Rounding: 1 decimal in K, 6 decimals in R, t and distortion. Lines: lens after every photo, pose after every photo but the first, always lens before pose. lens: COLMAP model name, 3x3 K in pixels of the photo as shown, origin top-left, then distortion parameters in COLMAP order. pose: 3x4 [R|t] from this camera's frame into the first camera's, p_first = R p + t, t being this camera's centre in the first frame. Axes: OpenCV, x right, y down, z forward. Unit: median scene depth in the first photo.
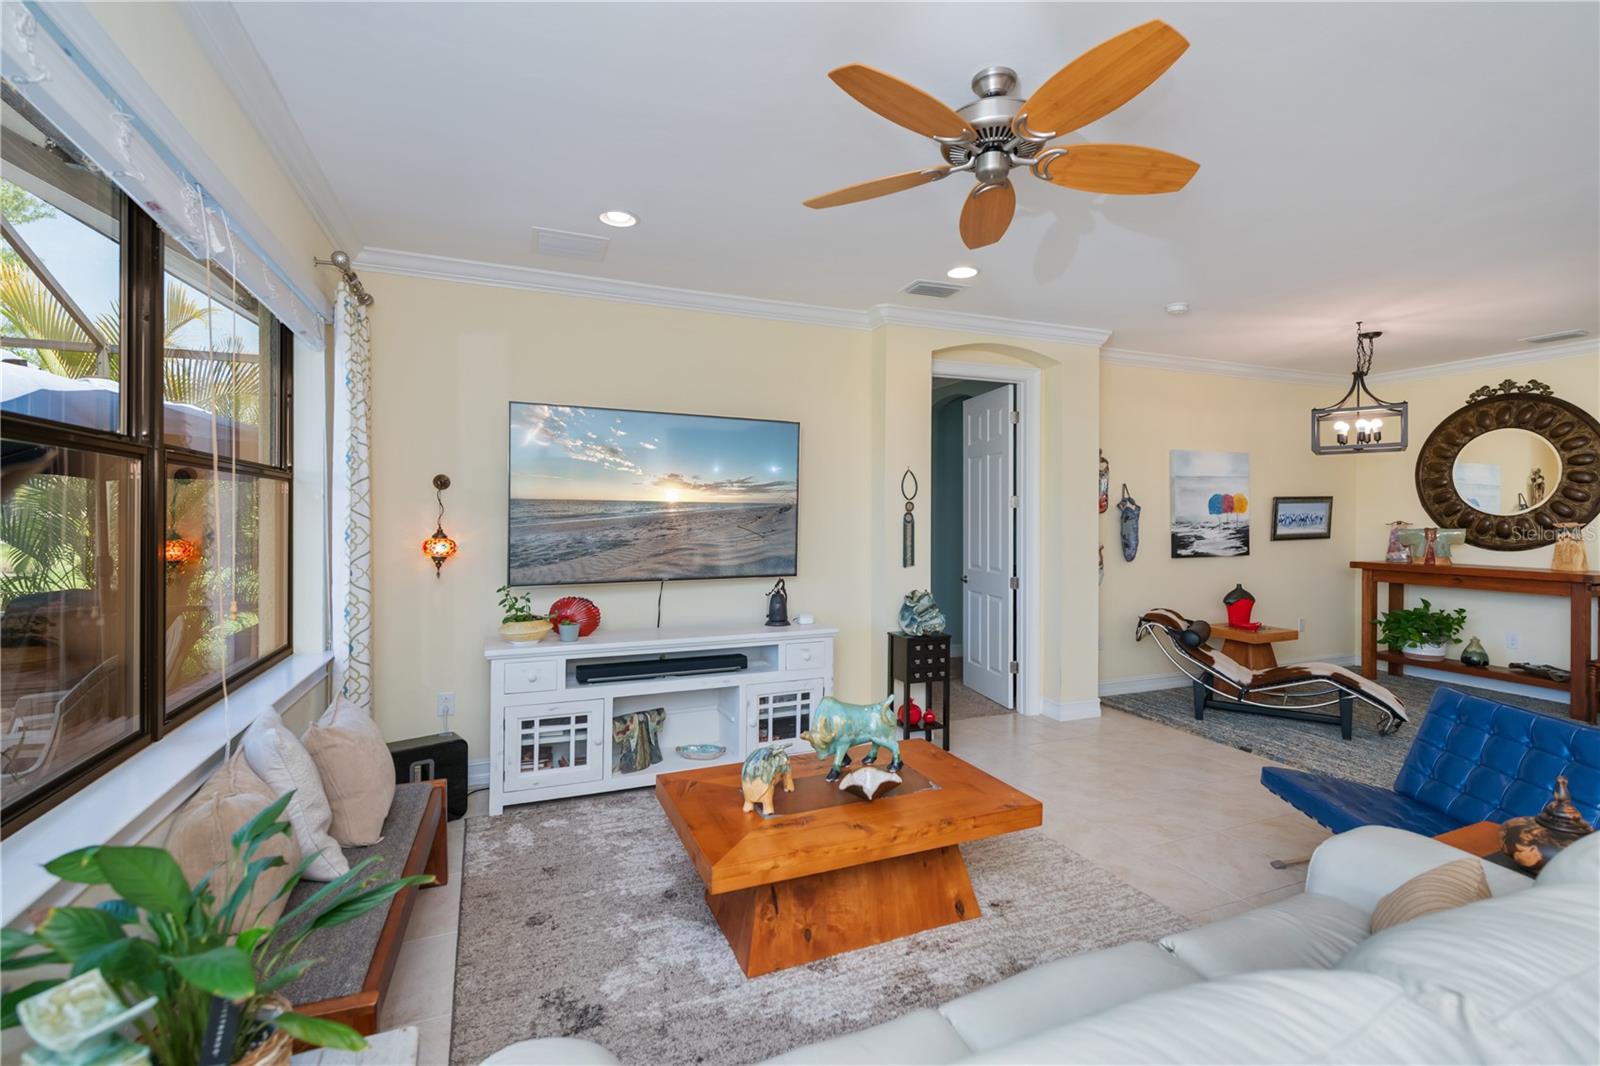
lens RADIAL K [[720.8, 0, 804.5], [0, 720.8, 522.2], [0, 0, 1]] dist [0.002291, 0.000157]
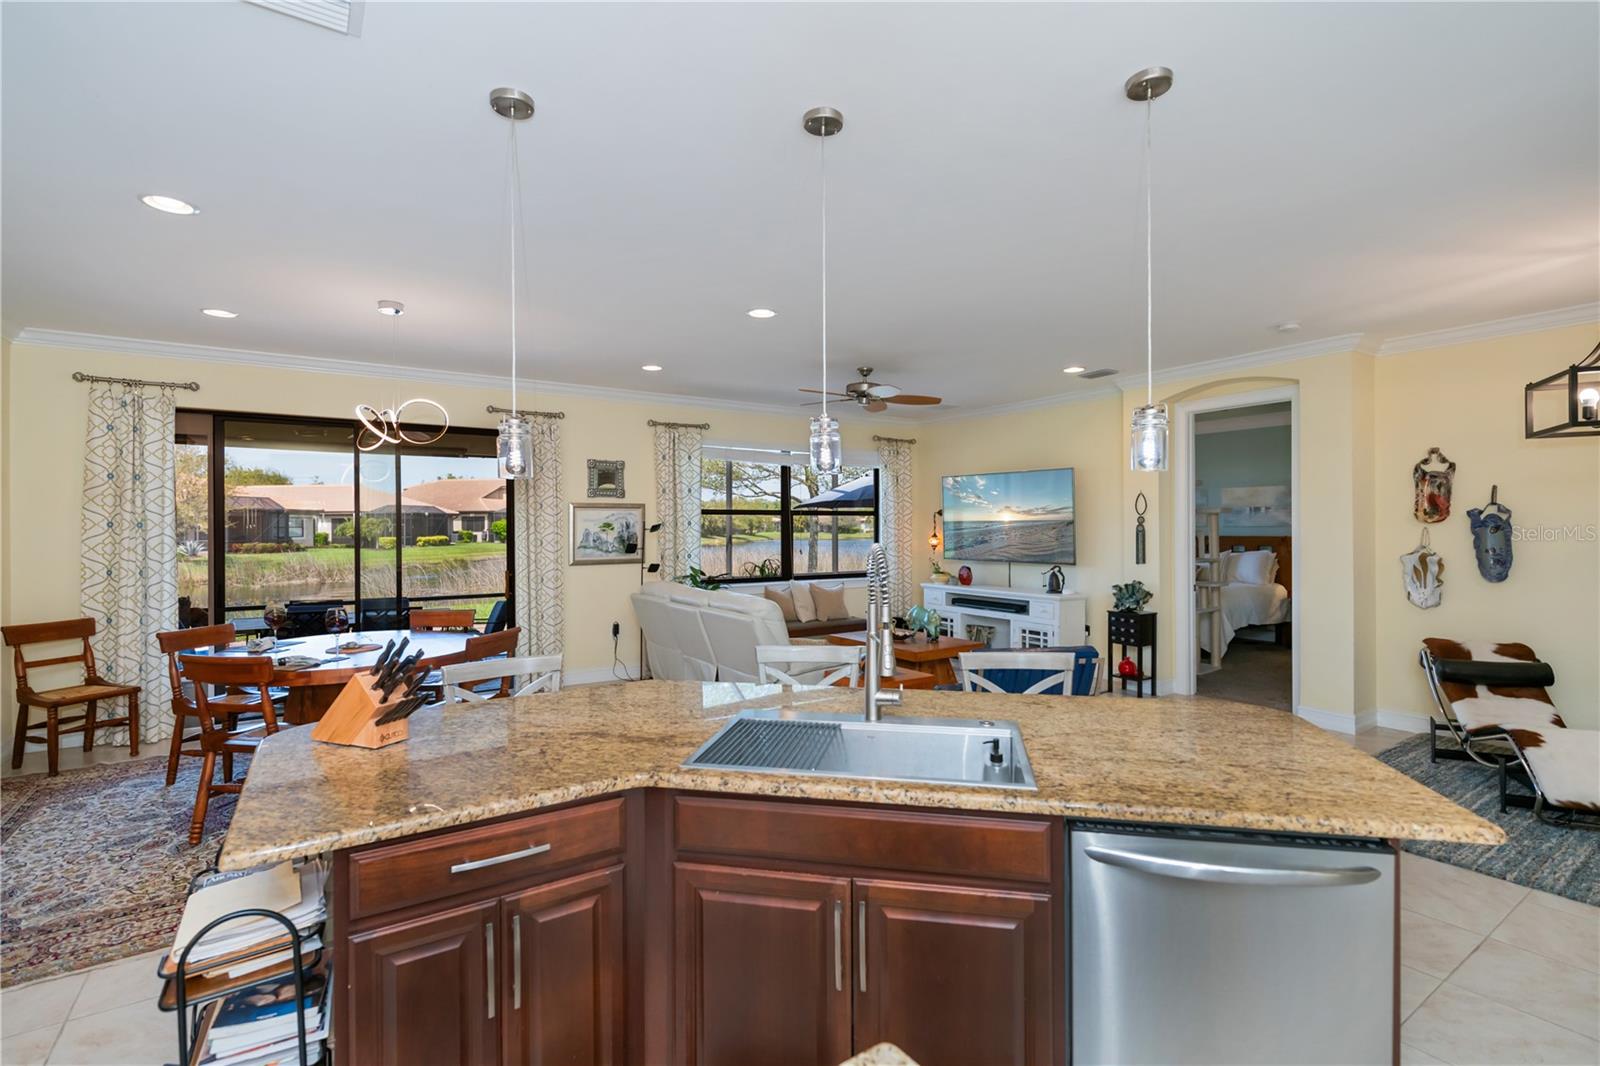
lens RADIAL K [[714.6, 0, 804.0], [0, 714.6, 533.8], [0, 0, 1]] dist [0.000106, -0.000035]
pose [[0.178324, 0.004967, -0.983959, 1.478088], [-0.002044, 0.999987, 0.004678, -0.000548], [0.983970, 0.001177, 0.178332, 0.138166]]
